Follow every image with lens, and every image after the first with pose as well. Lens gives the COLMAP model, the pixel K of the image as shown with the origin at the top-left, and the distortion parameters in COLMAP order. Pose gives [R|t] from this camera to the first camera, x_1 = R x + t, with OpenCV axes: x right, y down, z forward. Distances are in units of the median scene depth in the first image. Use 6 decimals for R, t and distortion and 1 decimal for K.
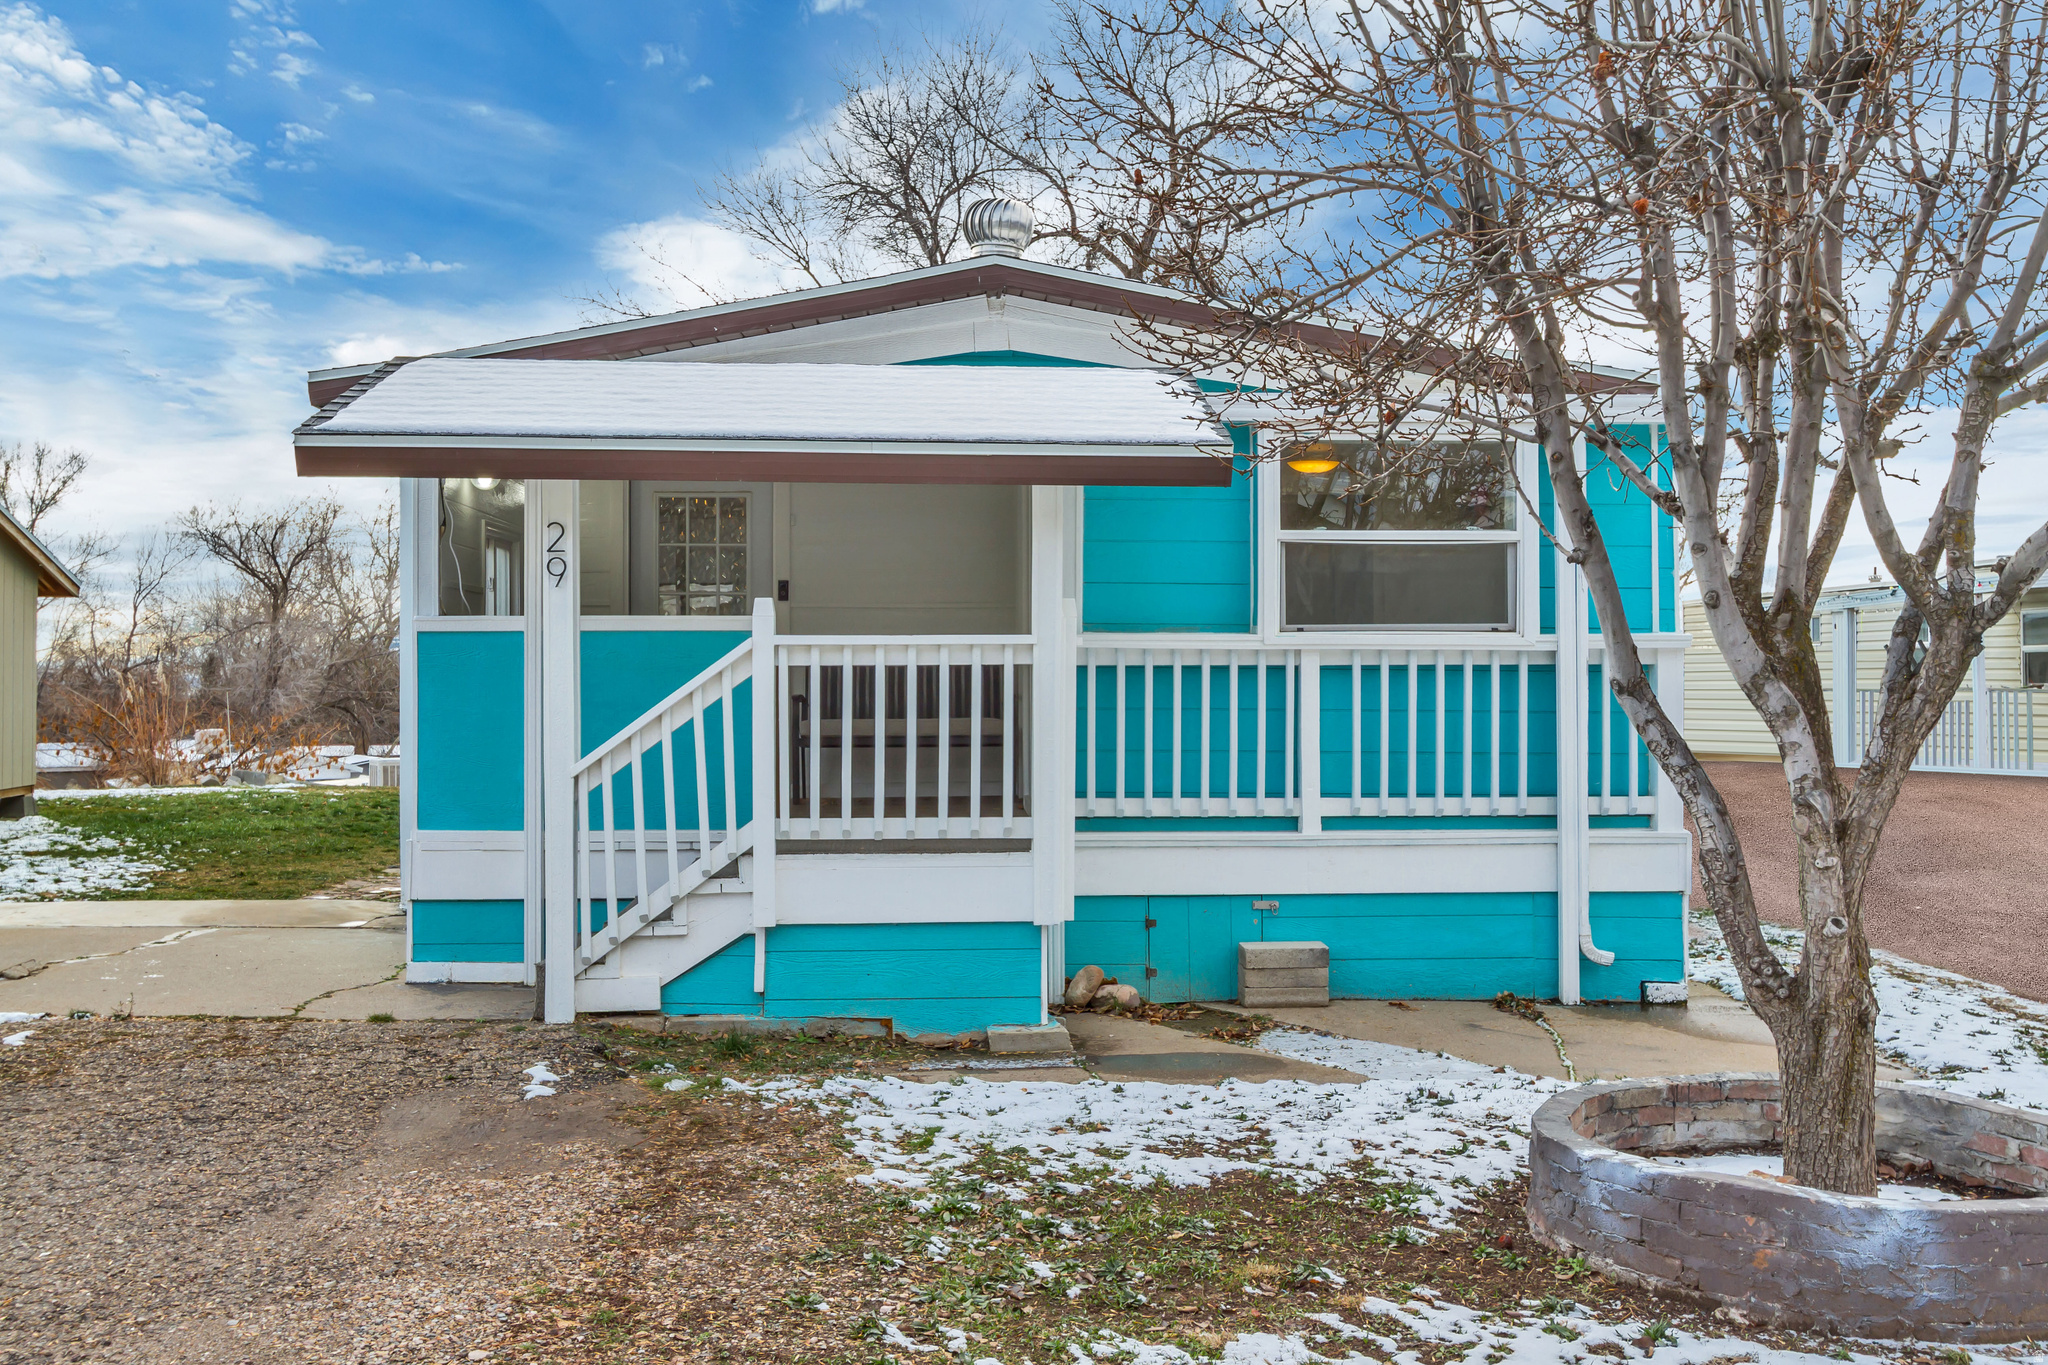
lens RADIAL K [[2029.3, 0, 1017.4], [0, 2029.3, 662.3], [0, 0, 1]] dist [0.011802, 0.000000]
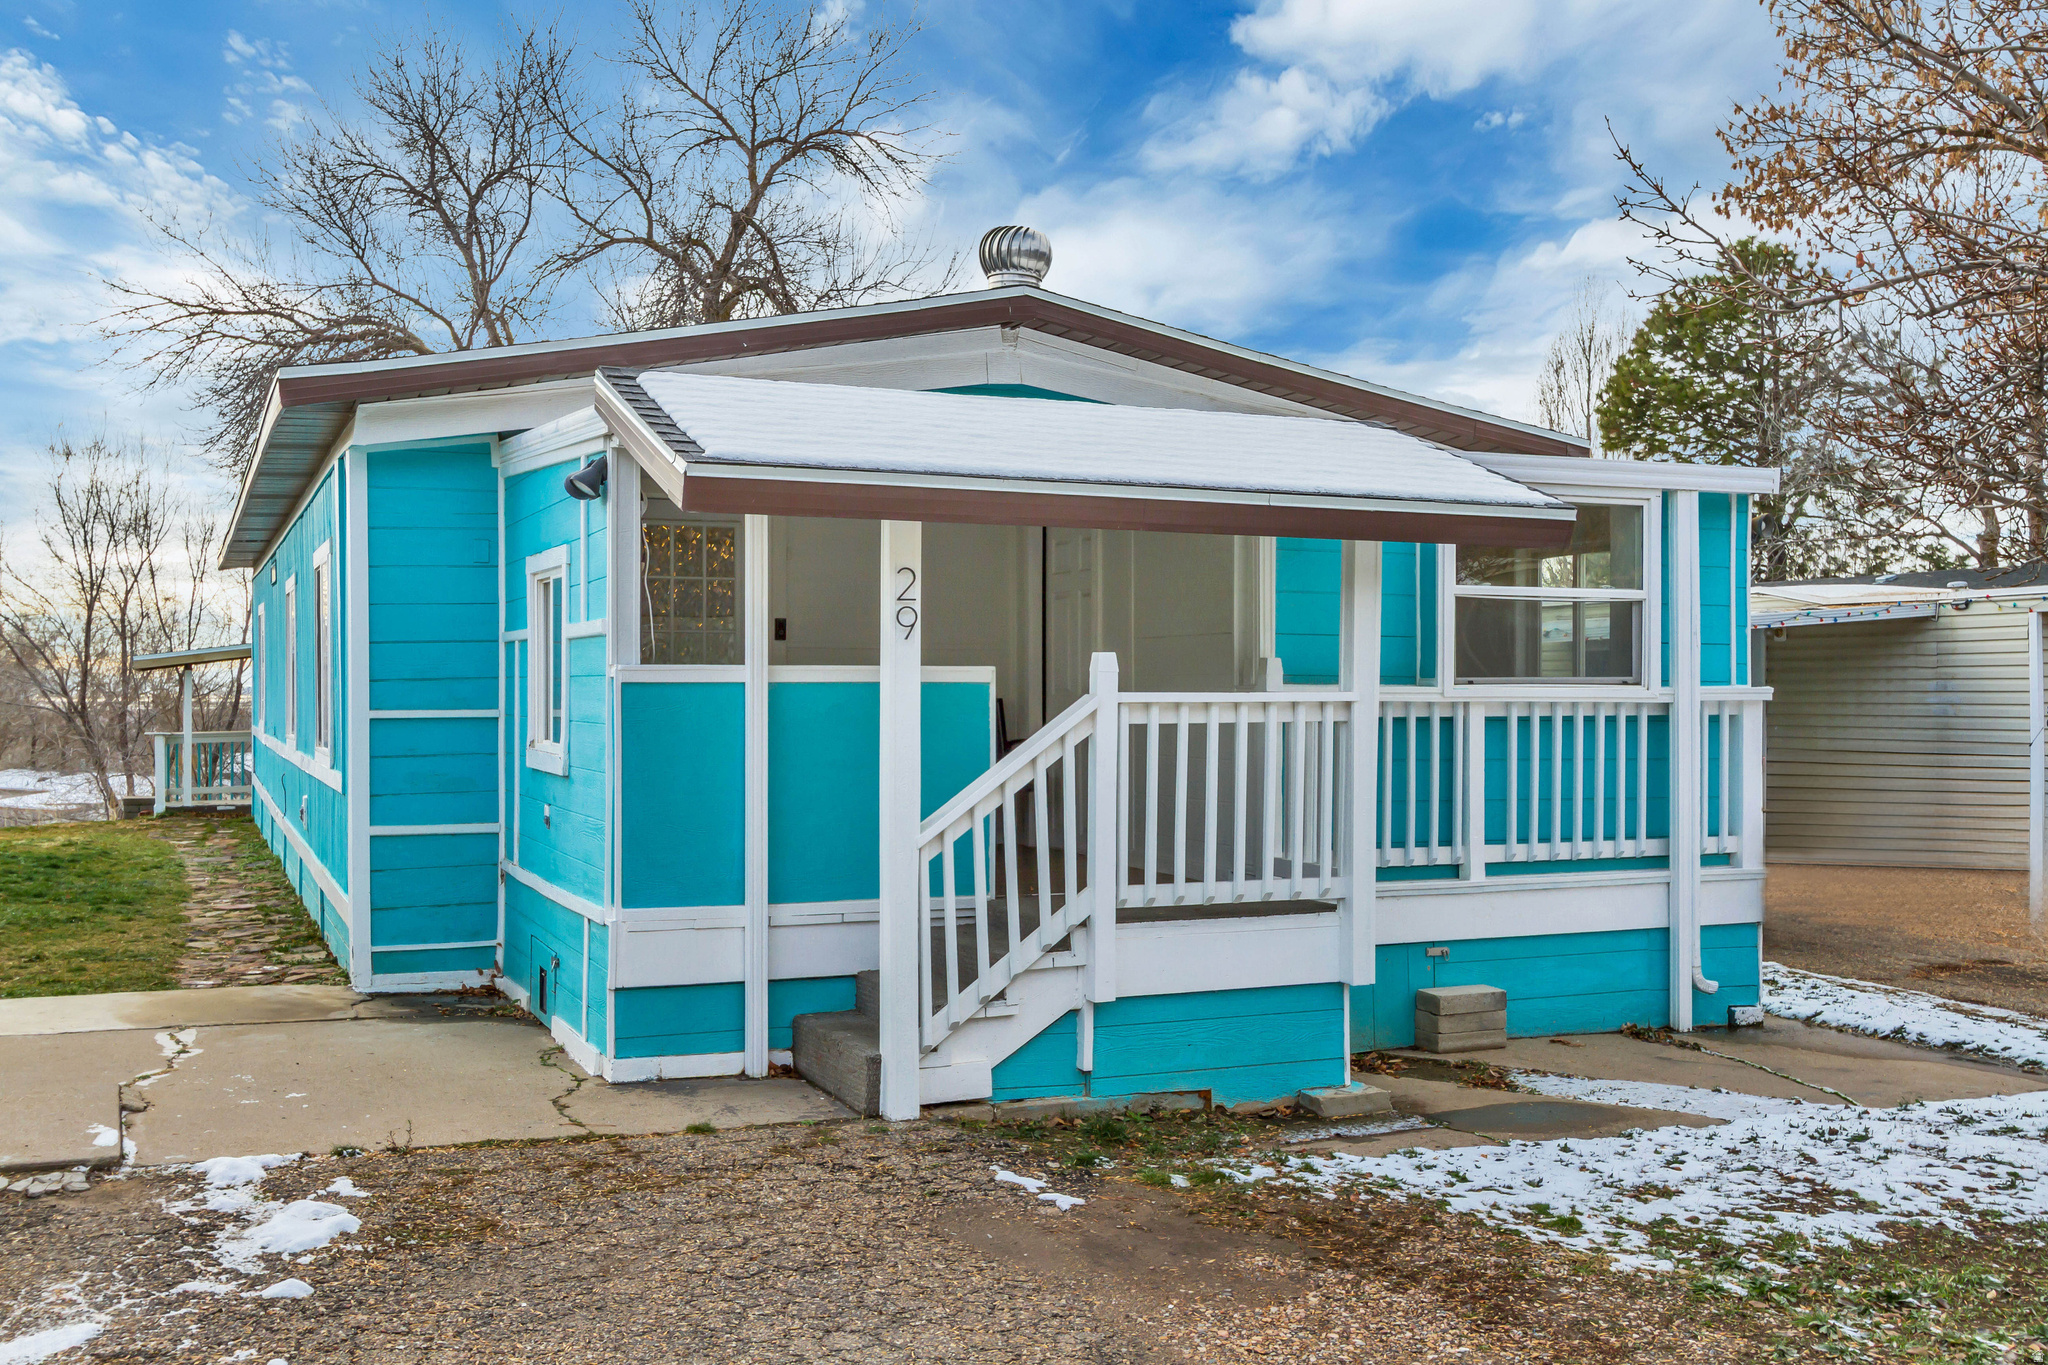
lens RADIAL K [[2029.3, 0, 1018.6], [0, 2029.3, 688.3], [0, 0, 1]] dist [0.011802, 0.000000]
pose [[0.936467, 0.001855, 0.350751, -0.435158], [-0.003960, 0.999978, 0.005286, -0.017467], [-0.350734, -0.006339, 0.936454, 0.117723]]
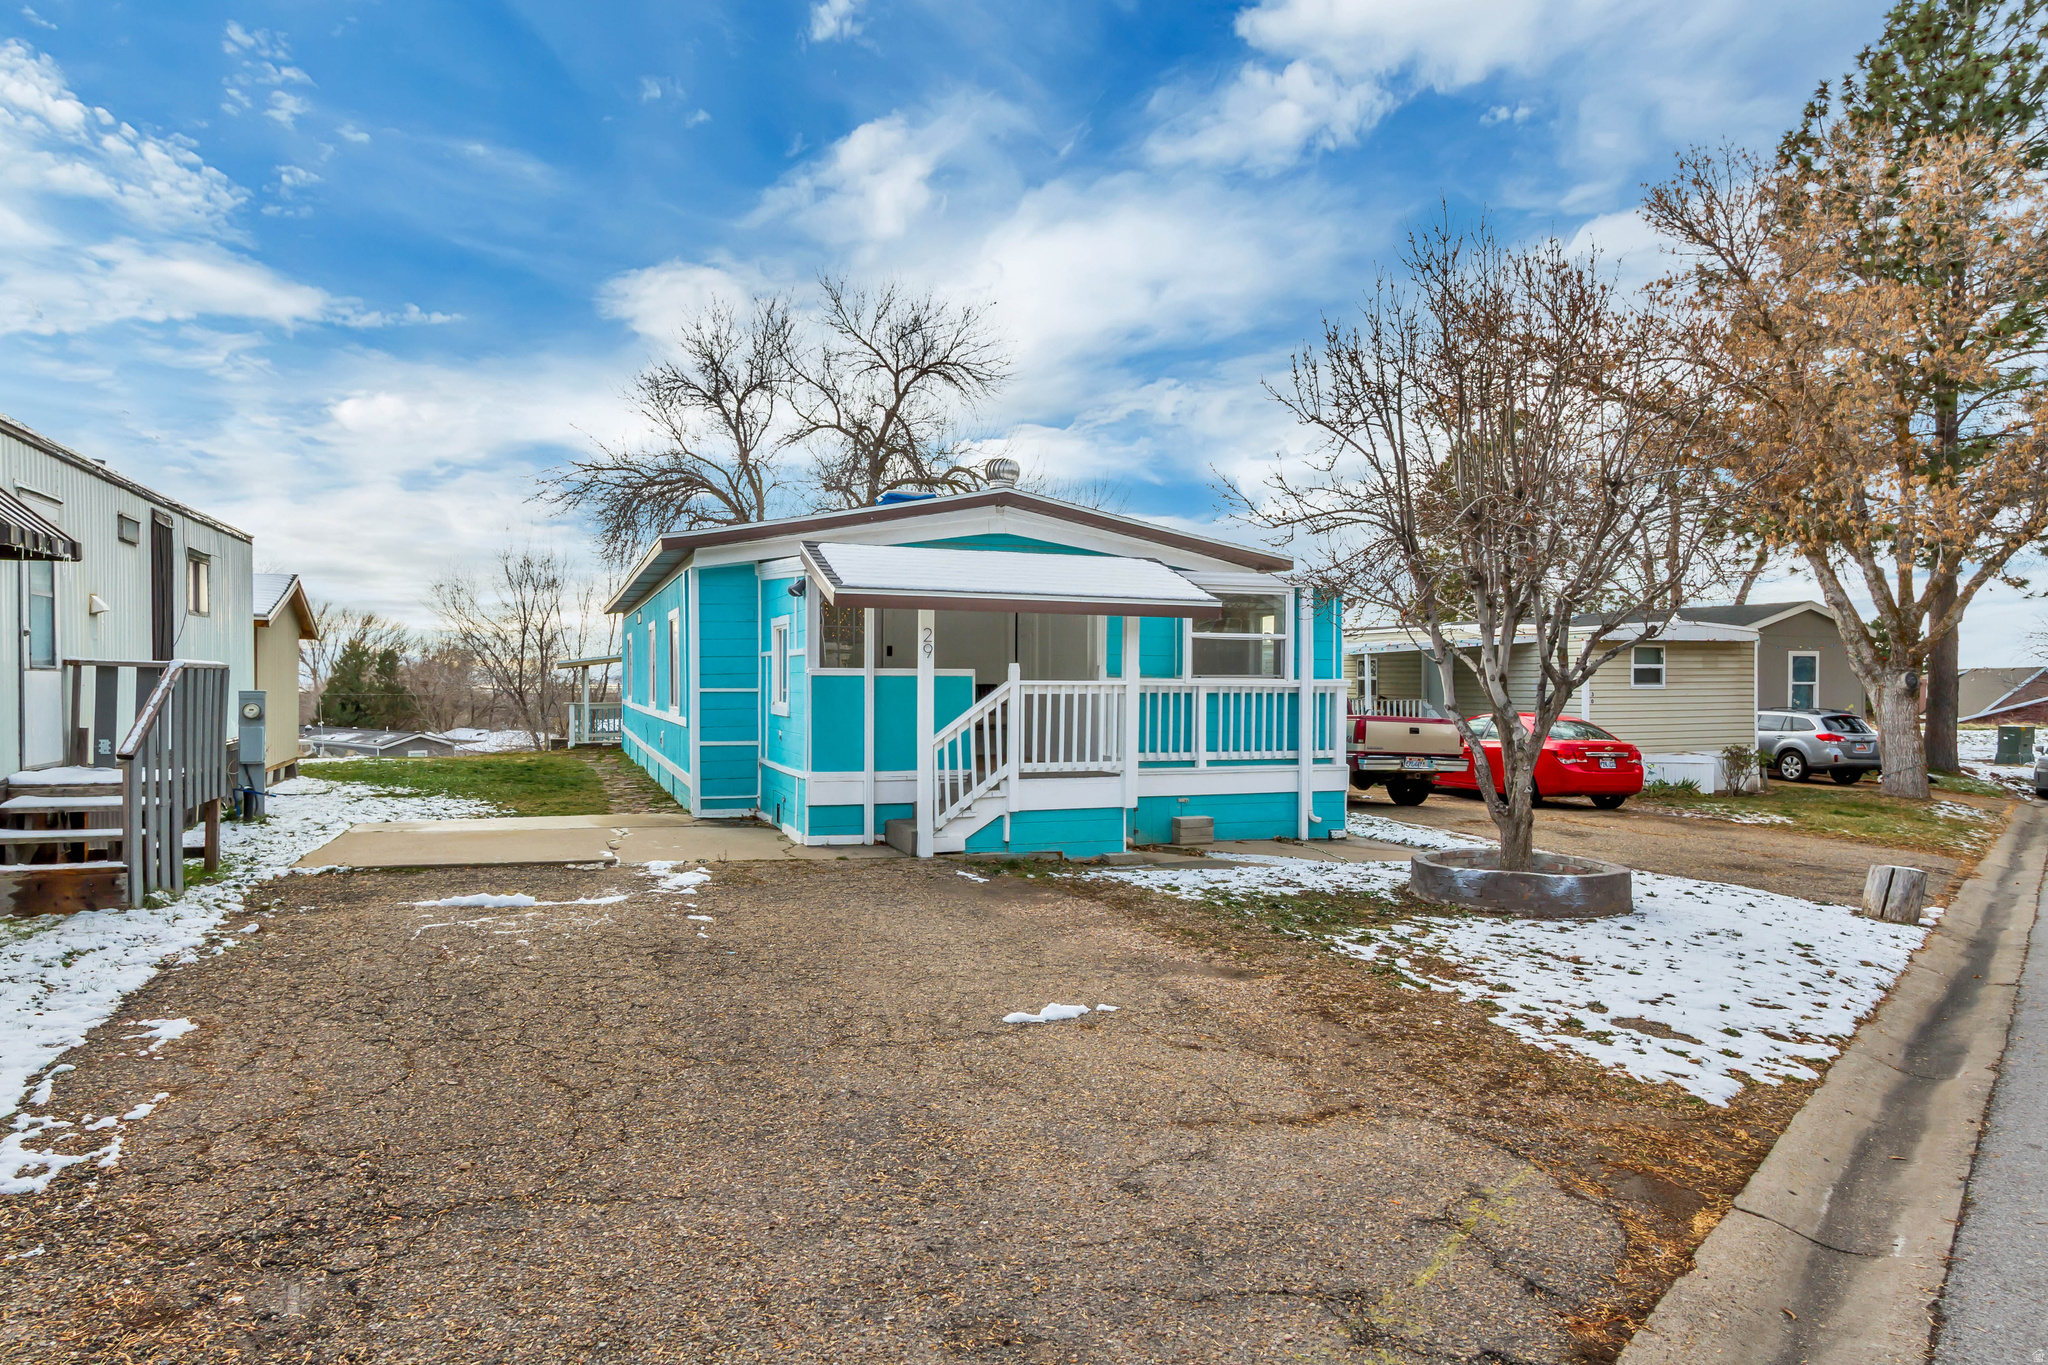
lens RADIAL K [[1338.2, 0, 1019.0], [0, 1338.2, 700.2], [0, 0, 1]] dist [0.010274, 0.000378]
pose [[0.953473, 0.001466, 0.301475, -0.495606], [-0.007615, 0.999786, 0.019225, -0.017452], [-0.301382, -0.020626, 0.953280, -0.349064]]
